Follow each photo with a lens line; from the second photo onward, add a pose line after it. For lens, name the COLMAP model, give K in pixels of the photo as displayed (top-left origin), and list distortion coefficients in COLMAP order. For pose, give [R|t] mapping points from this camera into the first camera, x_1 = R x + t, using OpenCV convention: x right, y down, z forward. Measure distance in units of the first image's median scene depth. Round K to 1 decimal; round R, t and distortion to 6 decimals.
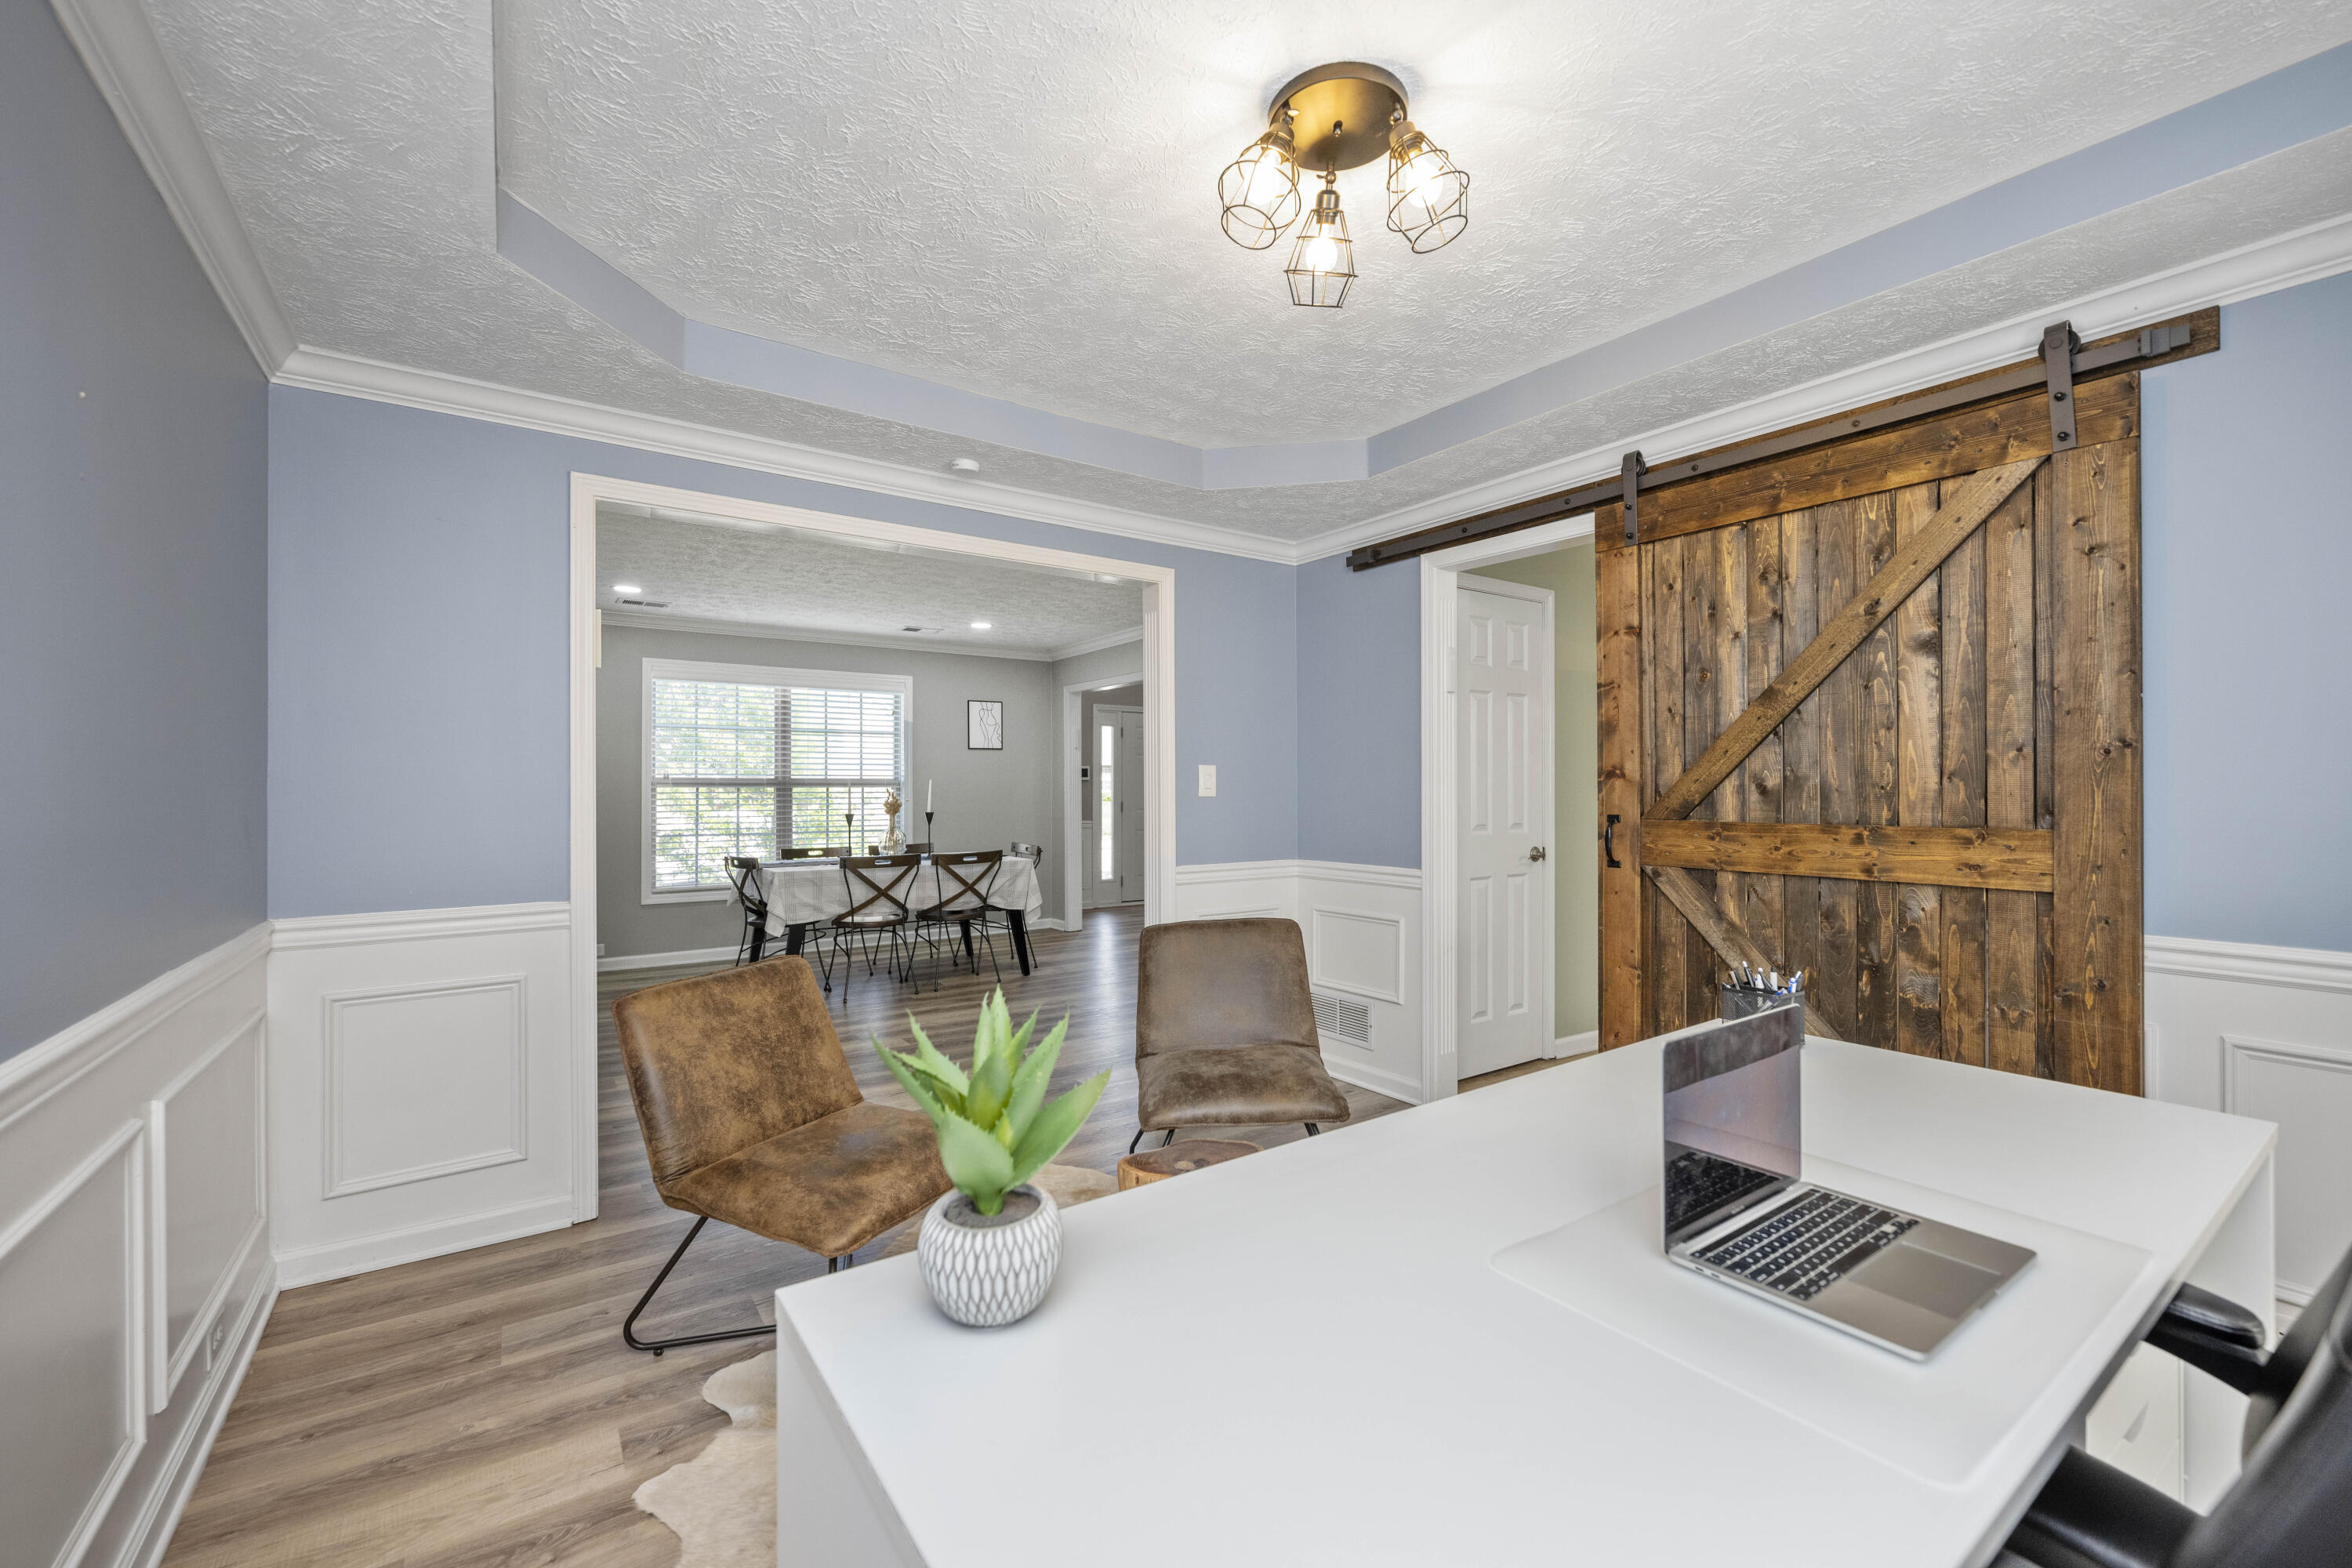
lens RADIAL K [[994.5, 0, 1171.1], [0, 994.5, 805.1], [0, 0, 1]] dist [-0.000652, 0.000260]
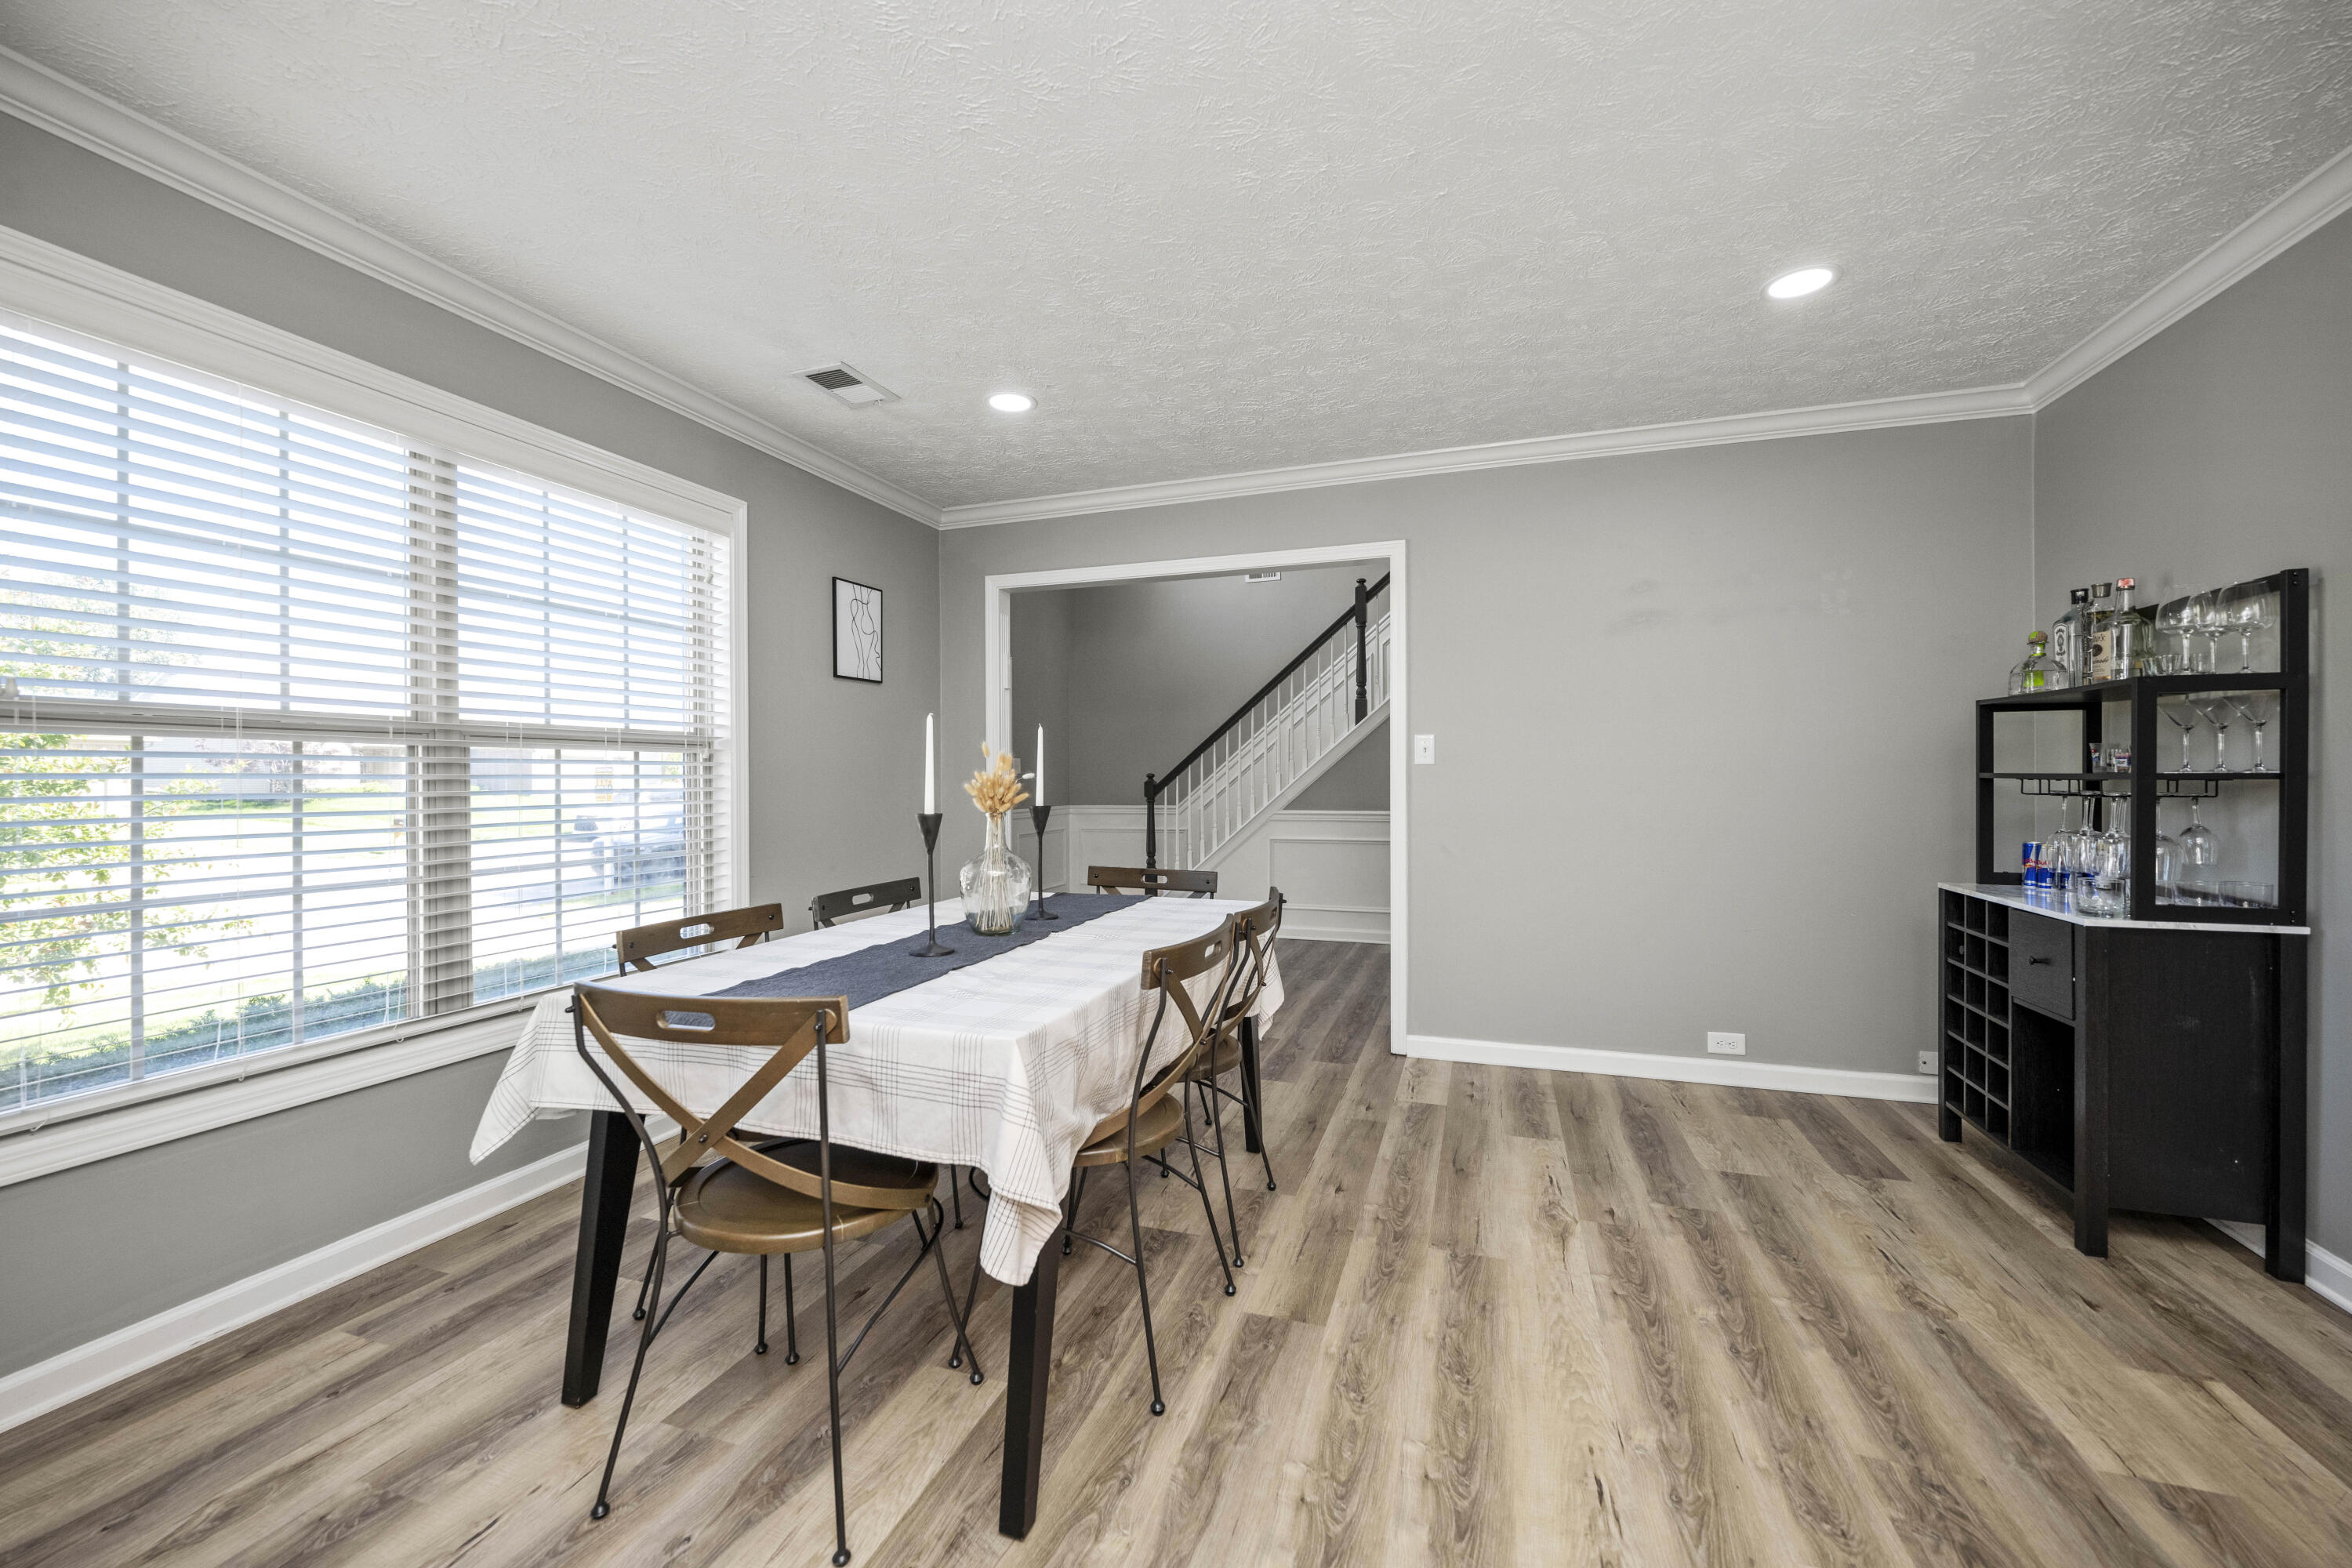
lens RADIAL K [[912.2, 0, 1176.0], [0, 912.2, 784.0], [0, 0, 1]] dist [0.001598, 0.000147]
pose [[0.797551, -0.016996, 0.603012, -0.372307], [0.015209, 0.999852, 0.008064, -0.003045], [-0.603060, 0.002740, 0.797691, 0.578735]]
